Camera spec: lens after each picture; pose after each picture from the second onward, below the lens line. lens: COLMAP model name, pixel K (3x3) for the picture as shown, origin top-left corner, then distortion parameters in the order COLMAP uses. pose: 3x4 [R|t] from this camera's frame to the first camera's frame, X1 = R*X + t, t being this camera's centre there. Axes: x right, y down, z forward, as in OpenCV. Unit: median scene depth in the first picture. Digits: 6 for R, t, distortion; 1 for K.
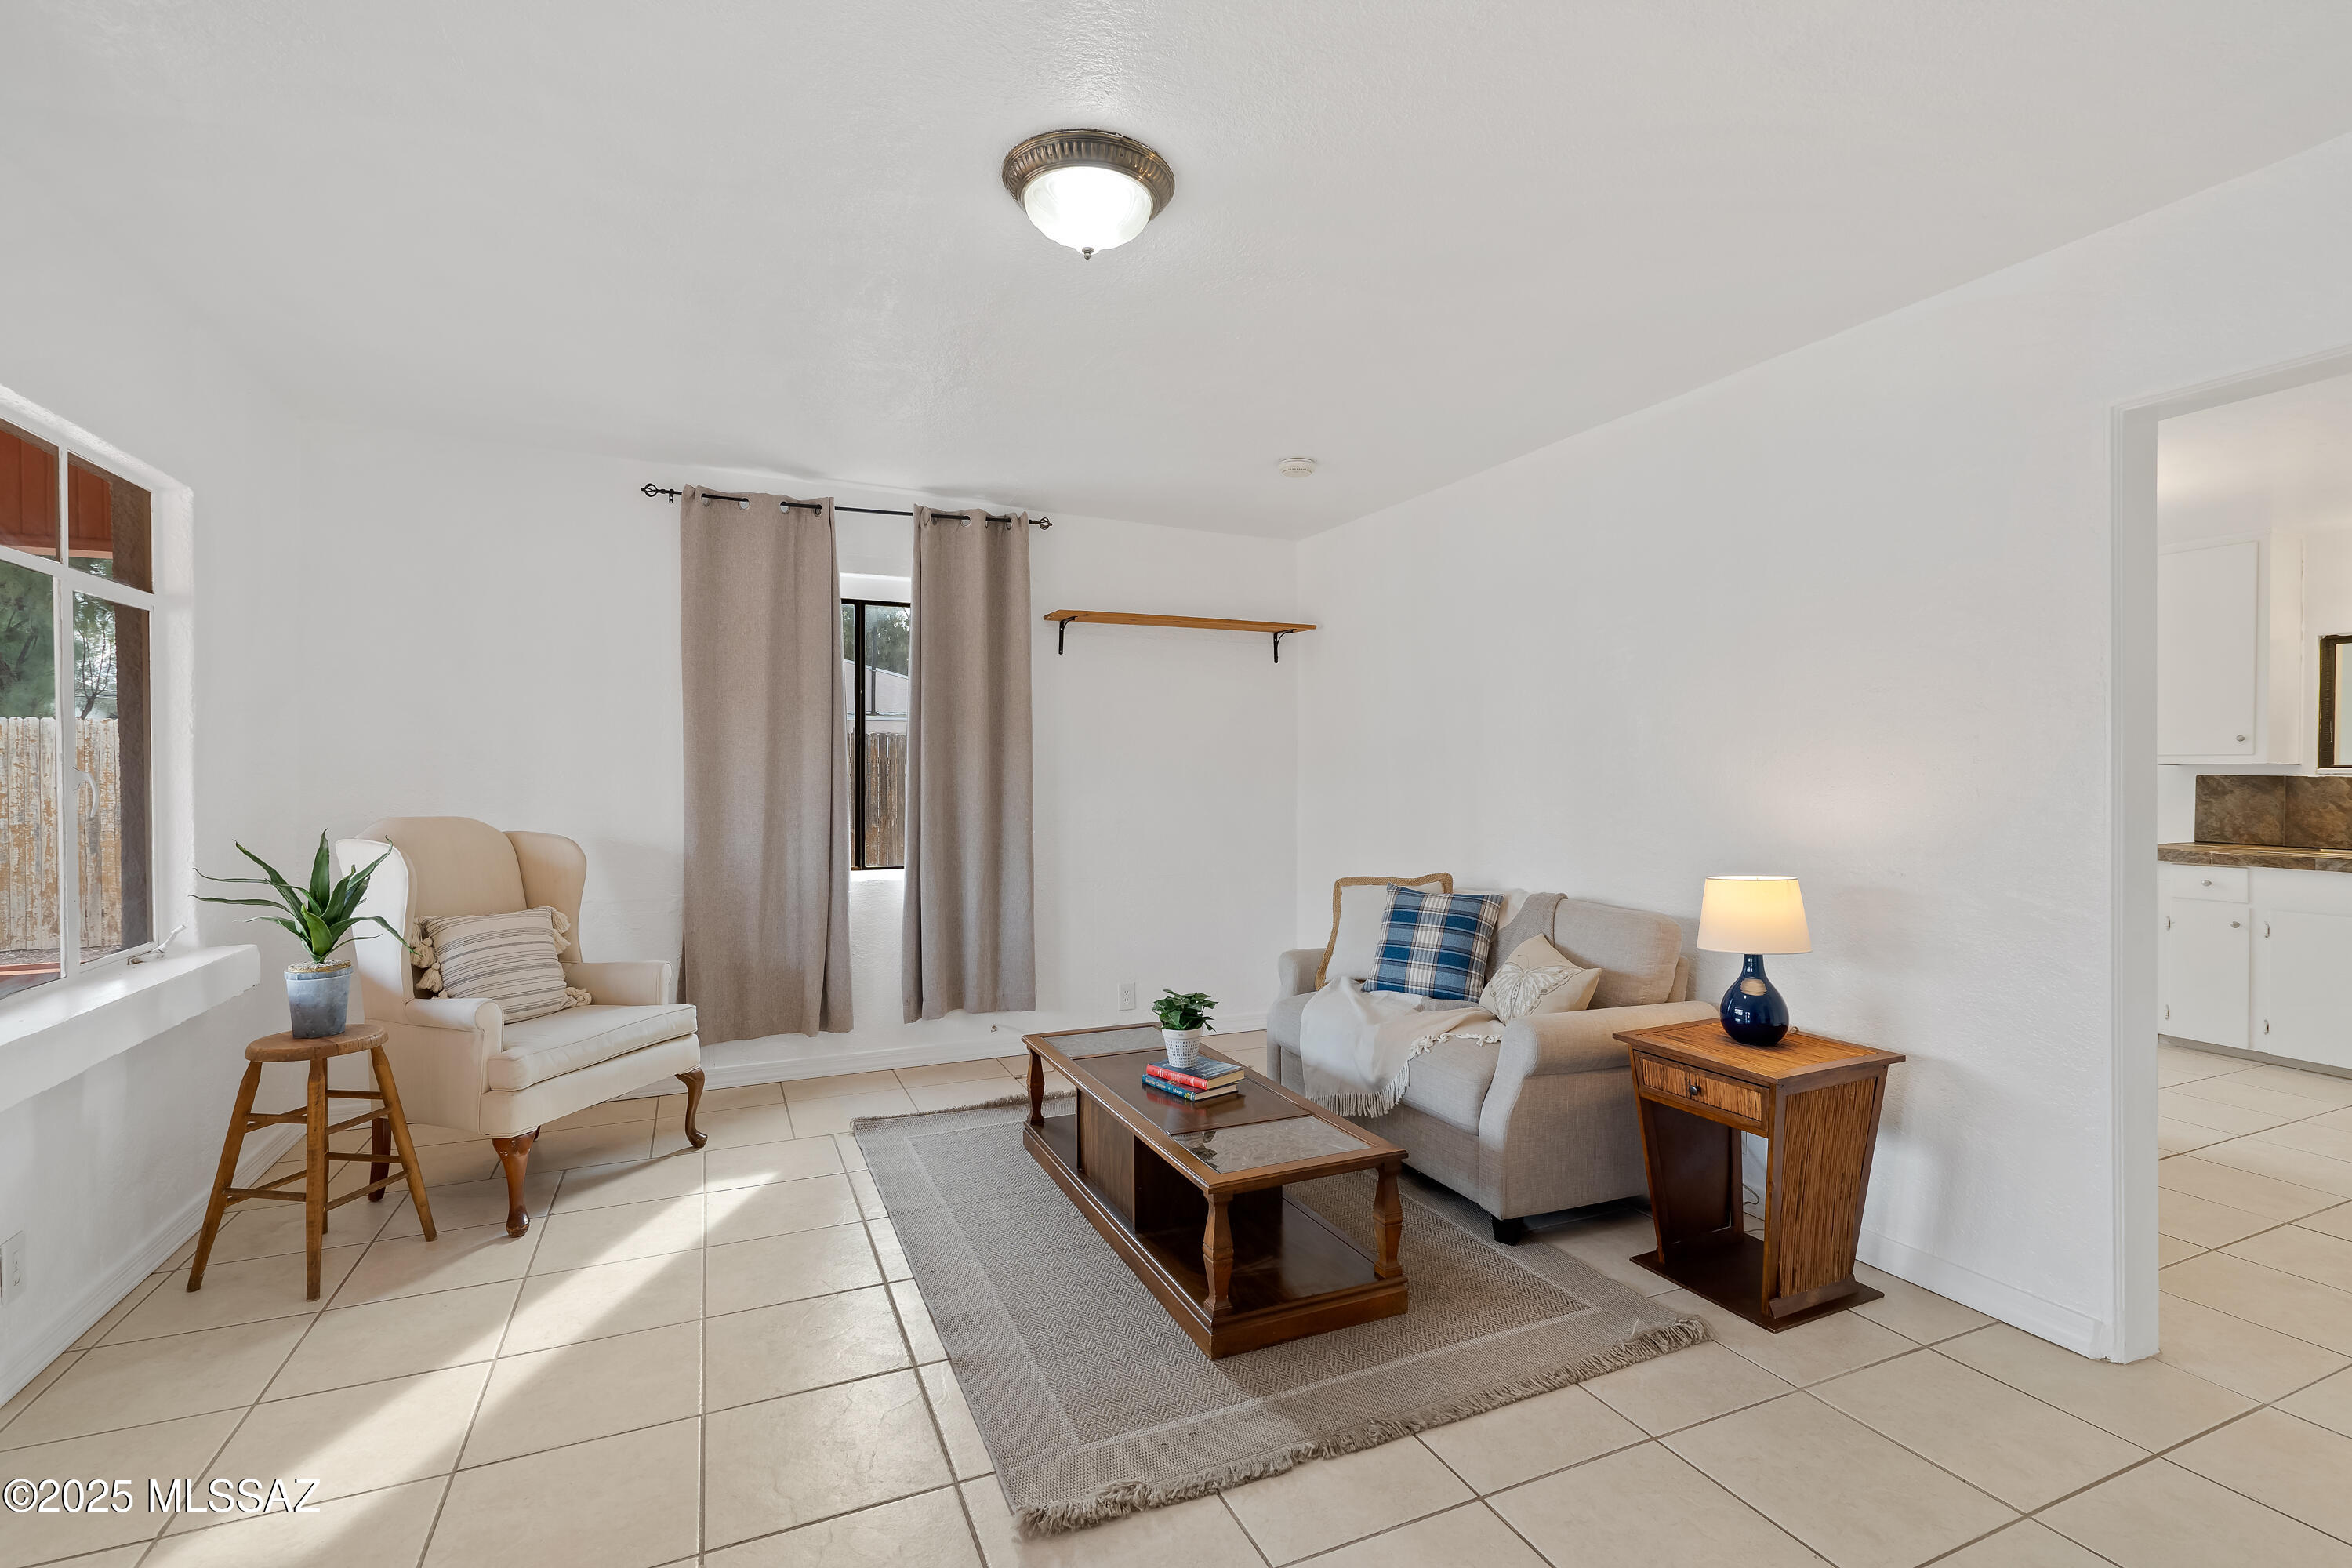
lens RADIAL K [[1082.2, 0, 1175.5], [0, 1082.2, 789.0], [0, 0, 1]] dist [-0.000357, 0.000279]
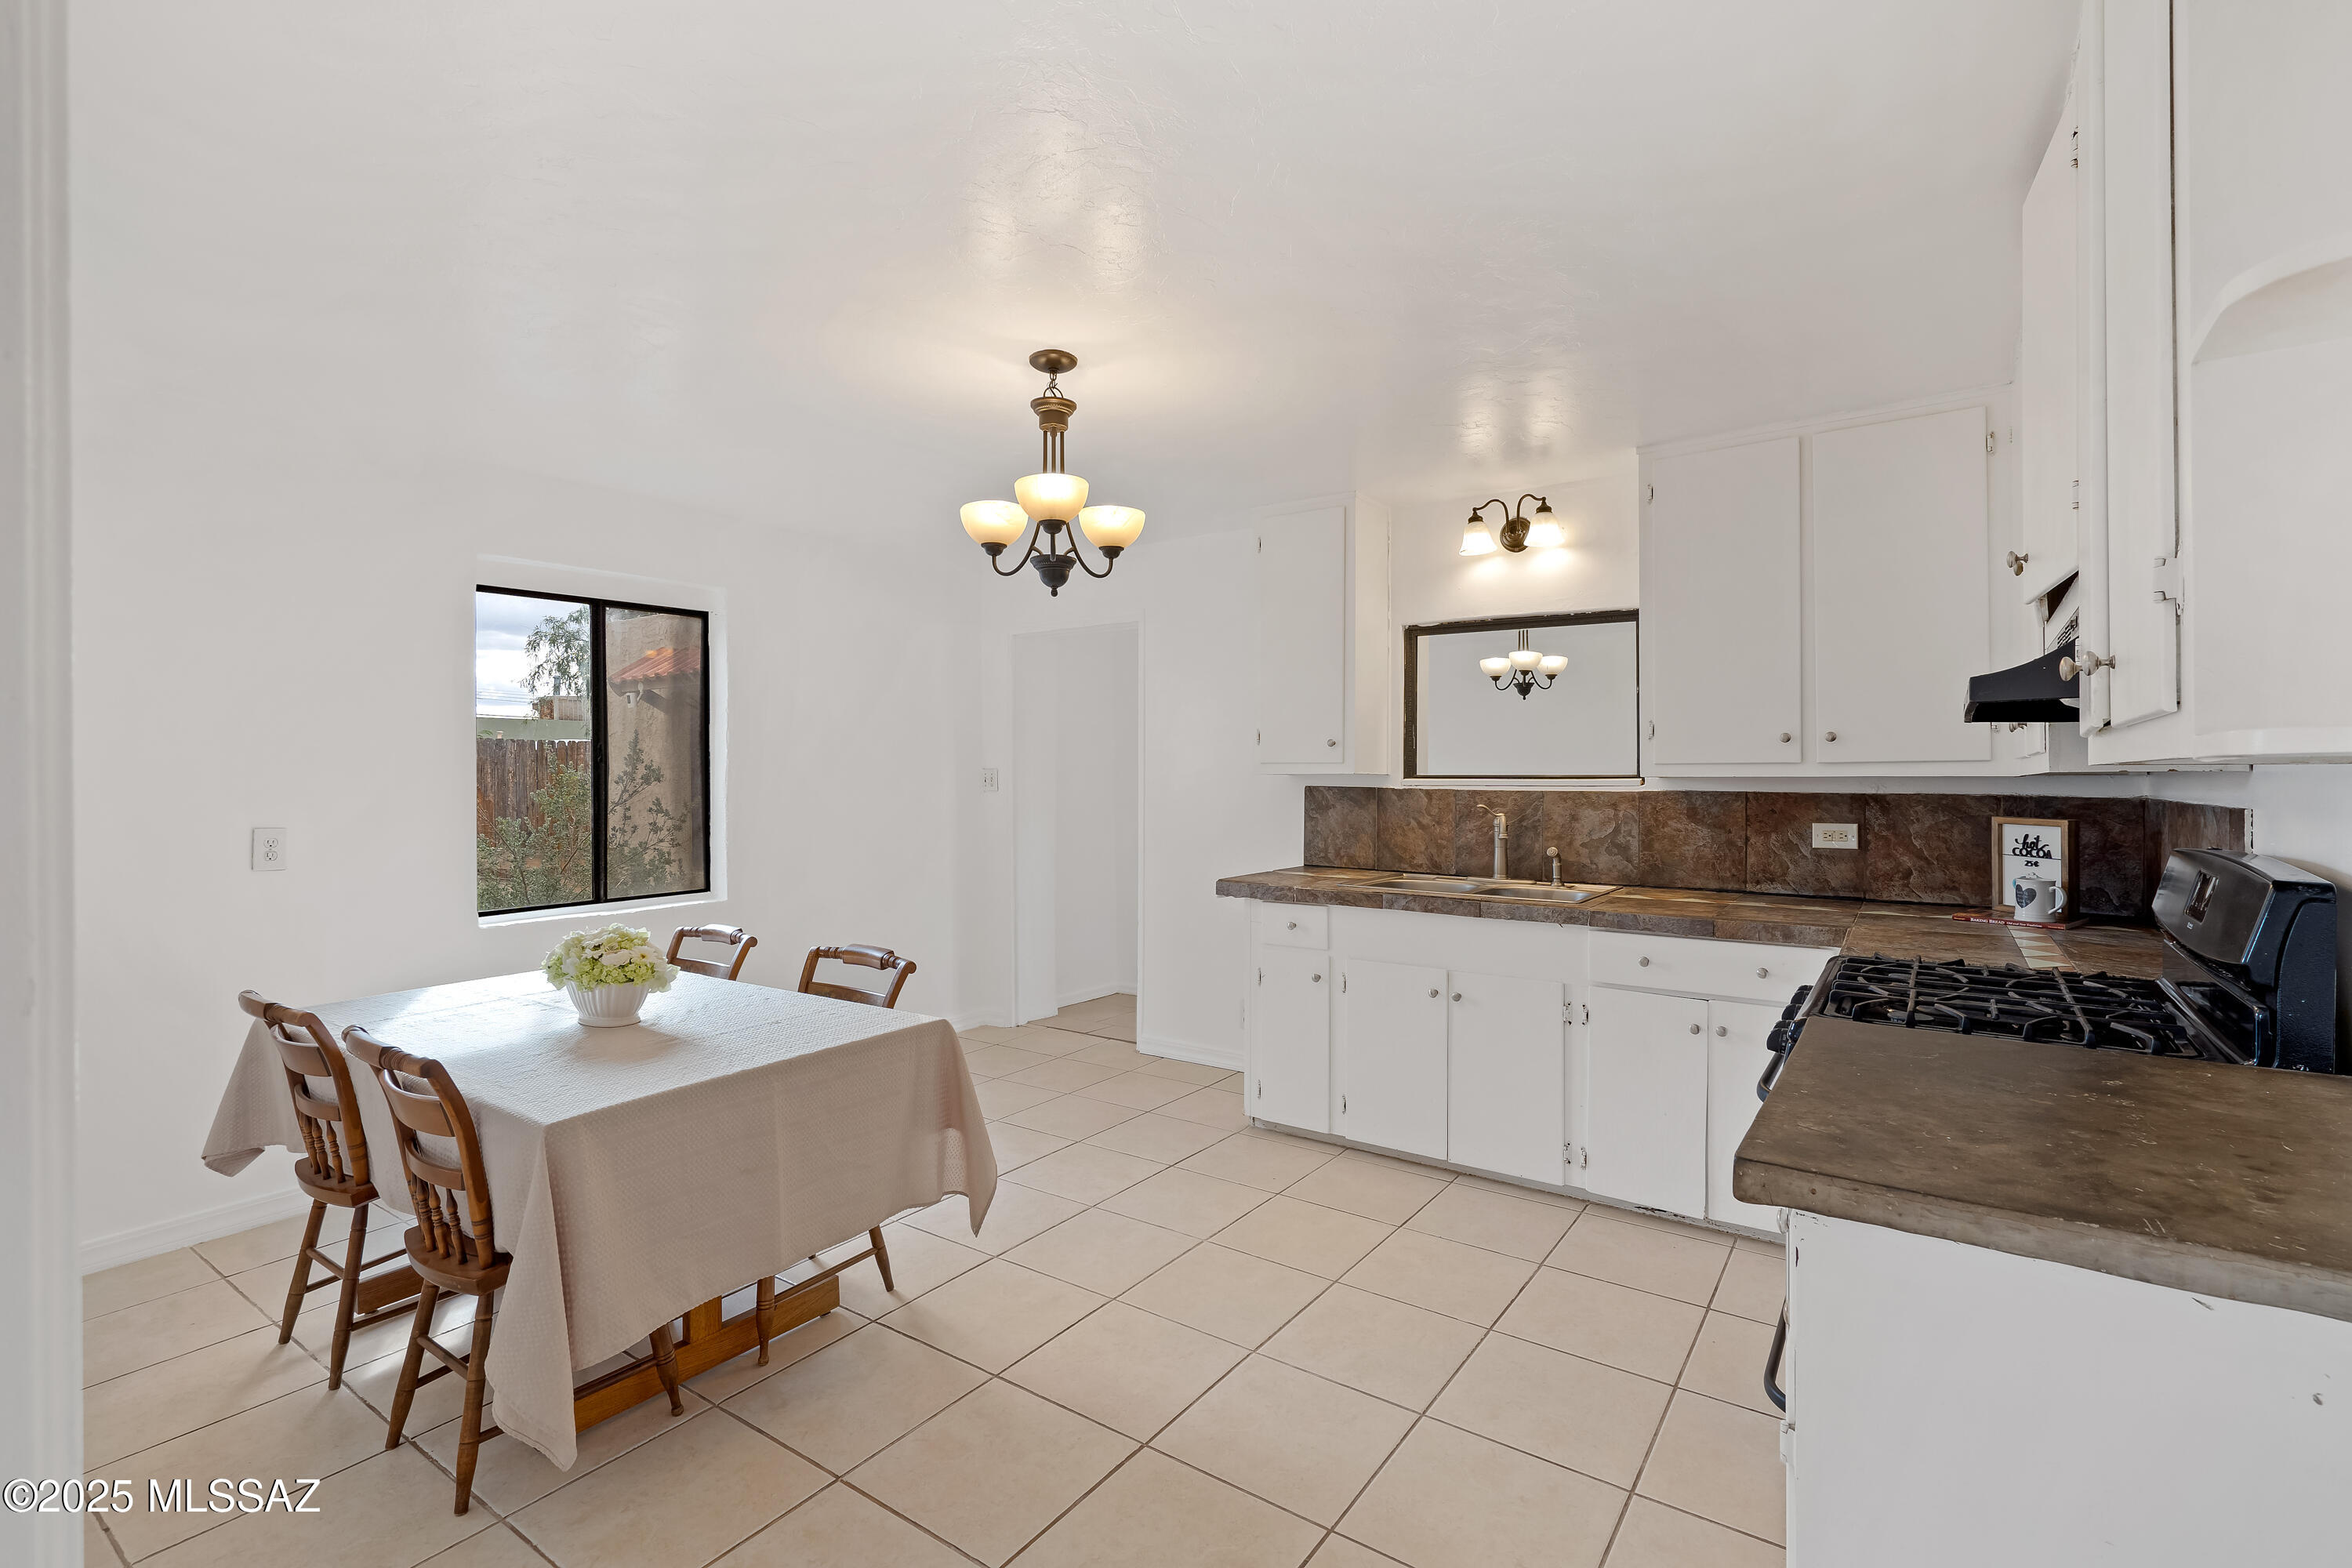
lens RADIAL K [[1082.2, 0, 1195.4], [0, 1082.2, 772.0], [0, 0, 1]] dist [-0.000357, 0.000279]
pose [[0.859720, -0.000677, 0.510766, 0.472660], [0.006862, 0.999924, -0.010225, -0.016899], [-0.510720, 0.012296, 0.859659, 0.342843]]
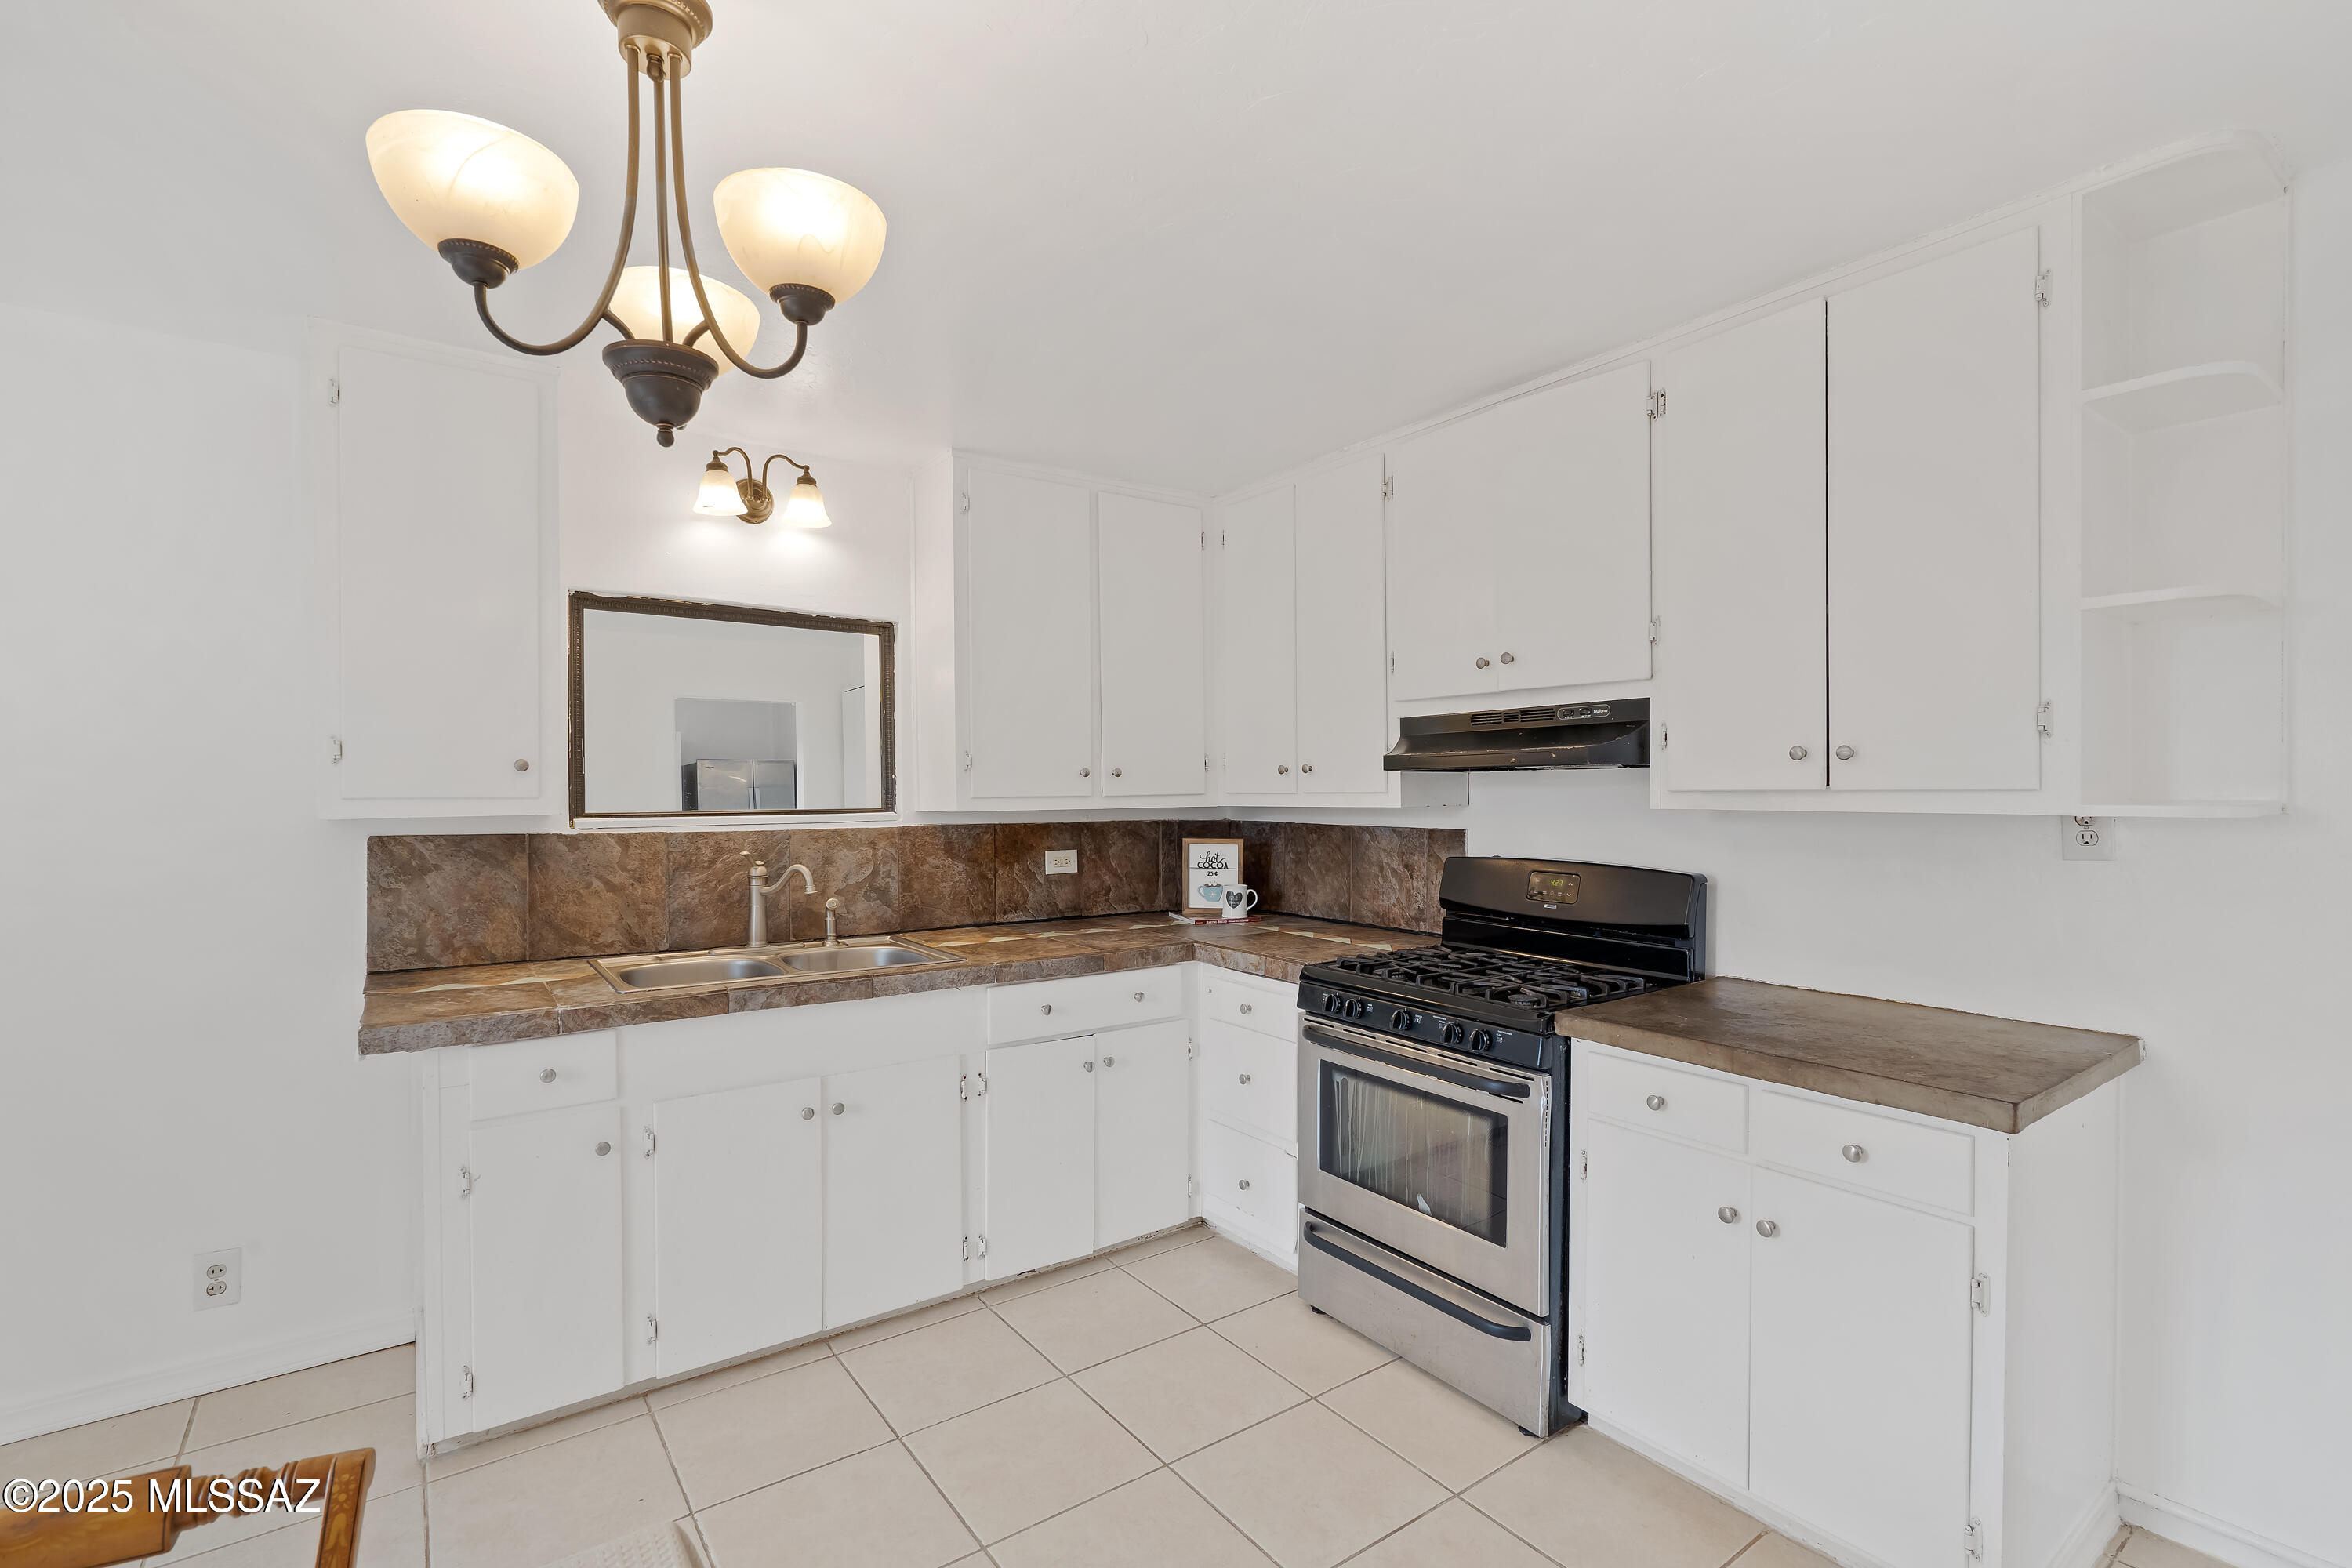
lens RADIAL K [[1082.2, 0, 1185.5], [0, 1082.2, 796.7], [0, 0, 1]] dist [-0.000357, 0.000279]
pose [[-0.205160, -0.011944, 0.978656, 0.424859], [0.012315, 0.999815, 0.014784, -0.035601], [-0.978651, 0.015085, -0.204975, 0.796464]]
